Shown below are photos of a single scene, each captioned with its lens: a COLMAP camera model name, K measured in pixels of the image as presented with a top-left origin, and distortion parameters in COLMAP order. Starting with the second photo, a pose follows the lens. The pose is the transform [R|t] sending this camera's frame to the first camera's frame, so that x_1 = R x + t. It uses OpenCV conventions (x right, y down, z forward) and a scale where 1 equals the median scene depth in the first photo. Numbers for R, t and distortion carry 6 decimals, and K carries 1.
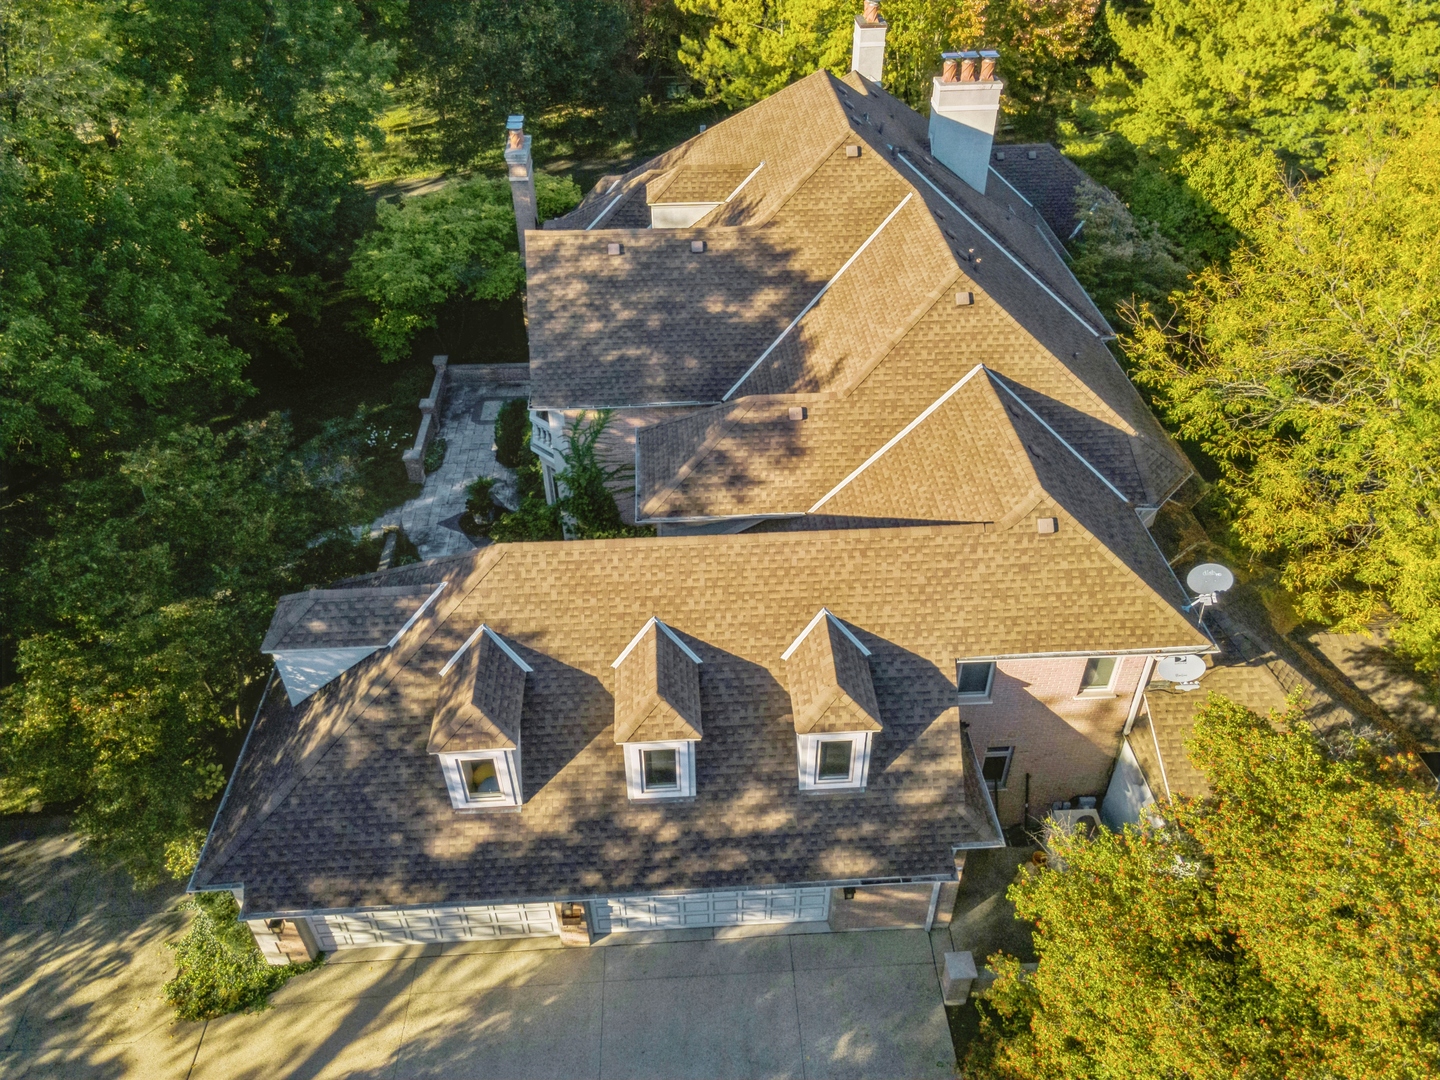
lens RADIAL K [[1051.0, 0, 718.8], [0, 1051.0, 587.9], [0, 0, 1]] dist [0.031528, -0.000015]
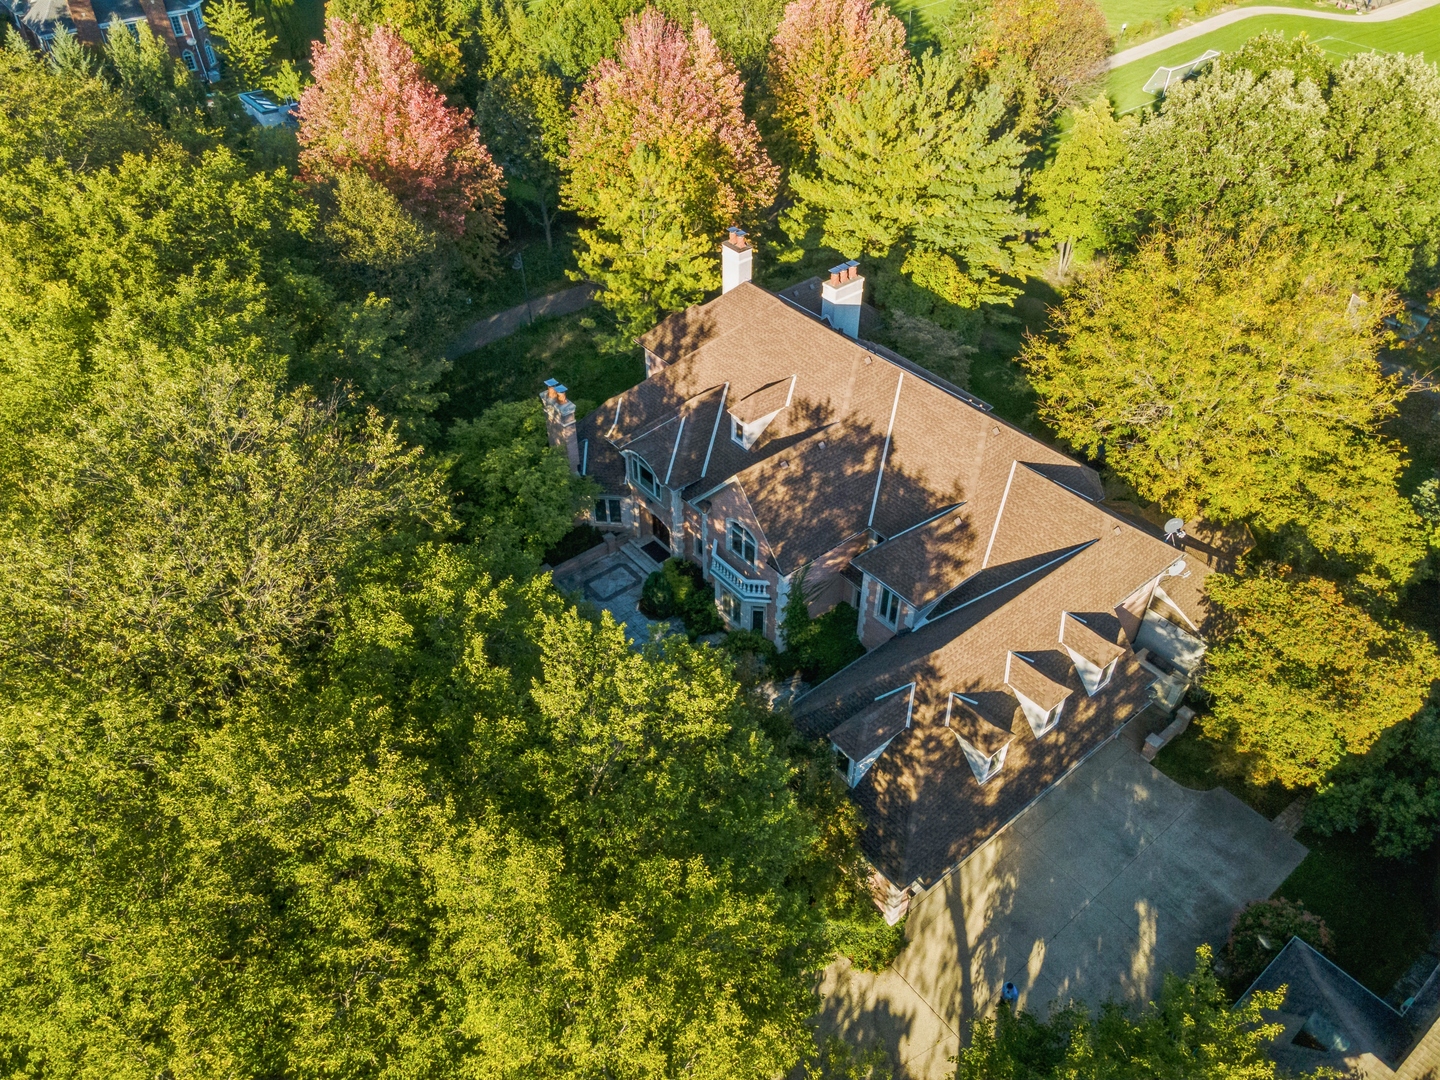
lens RADIAL K [[1050.7, 0, 721.0], [0, 1050.7, 530.9], [0, 0, 1]] dist [0.030258, 0.029849]
pose [[0.805392, -0.374497, 0.459451, -1.151576], [0.373130, 0.922596, 0.097929, -0.493209], [-0.460562, 0.092564, 0.882788, -0.455610]]
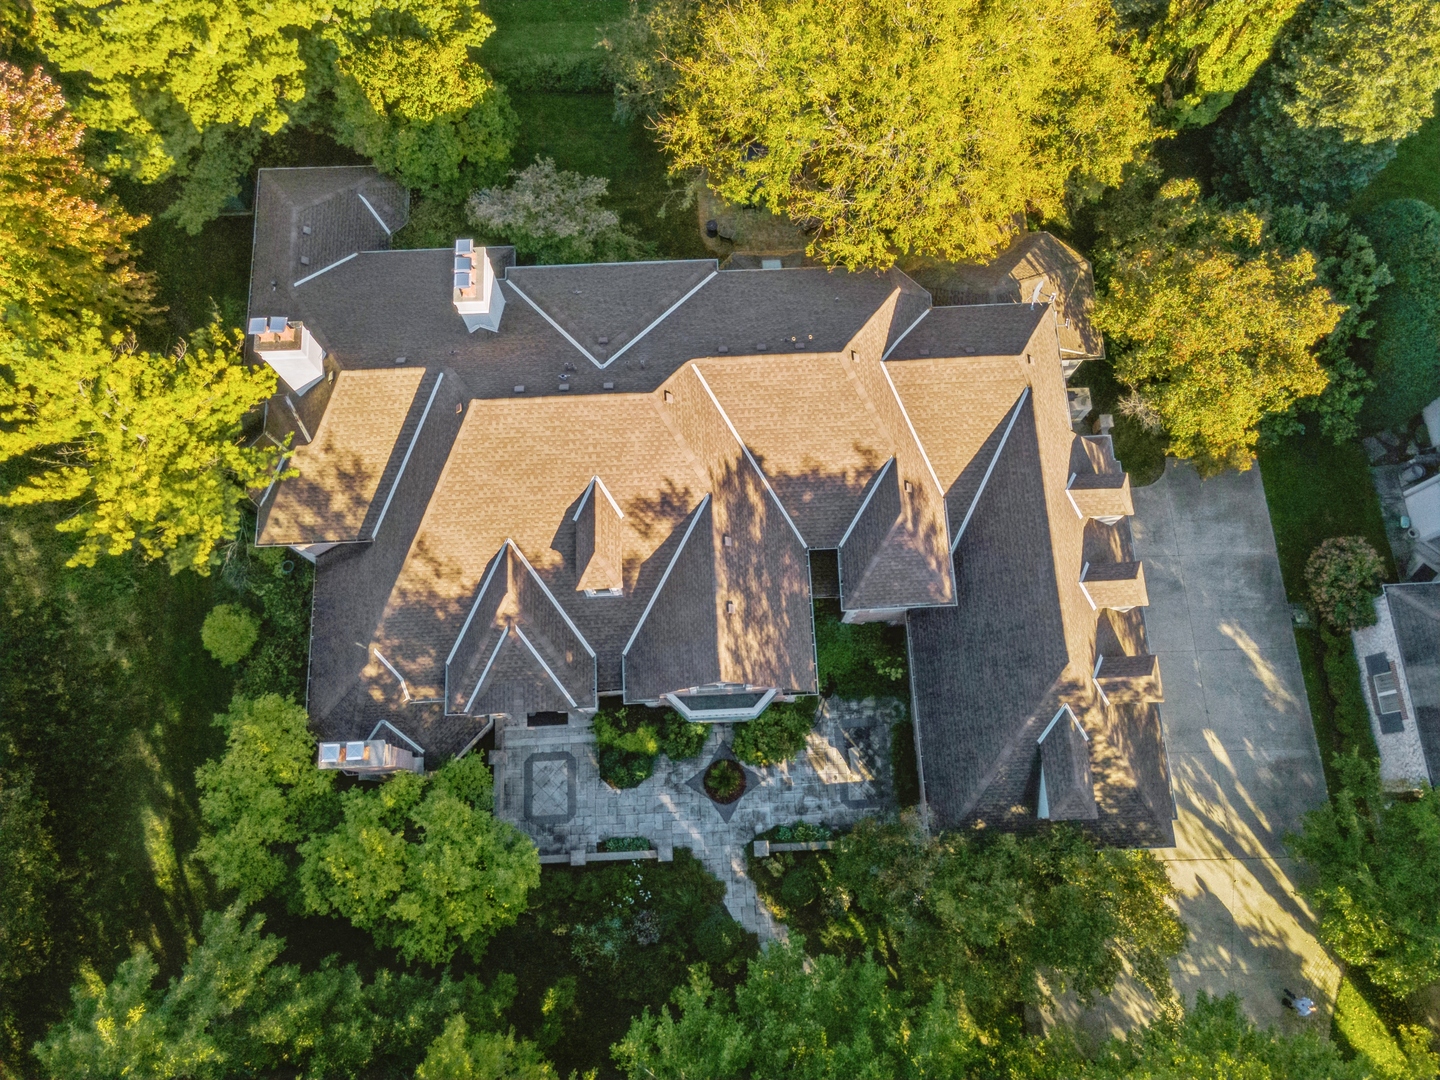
lens RADIAL K [[1050.7, 0, 721.0], [0, 1050.7, 530.9], [0, 0, 1]] dist [0.030258, 0.029849]
pose [[-0.000672, -0.957031, 0.289986, -0.434056], [0.637443, 0.223024, 0.737514, -1.461646], [-0.770498, 0.185345, 0.609902, 0.301068]]
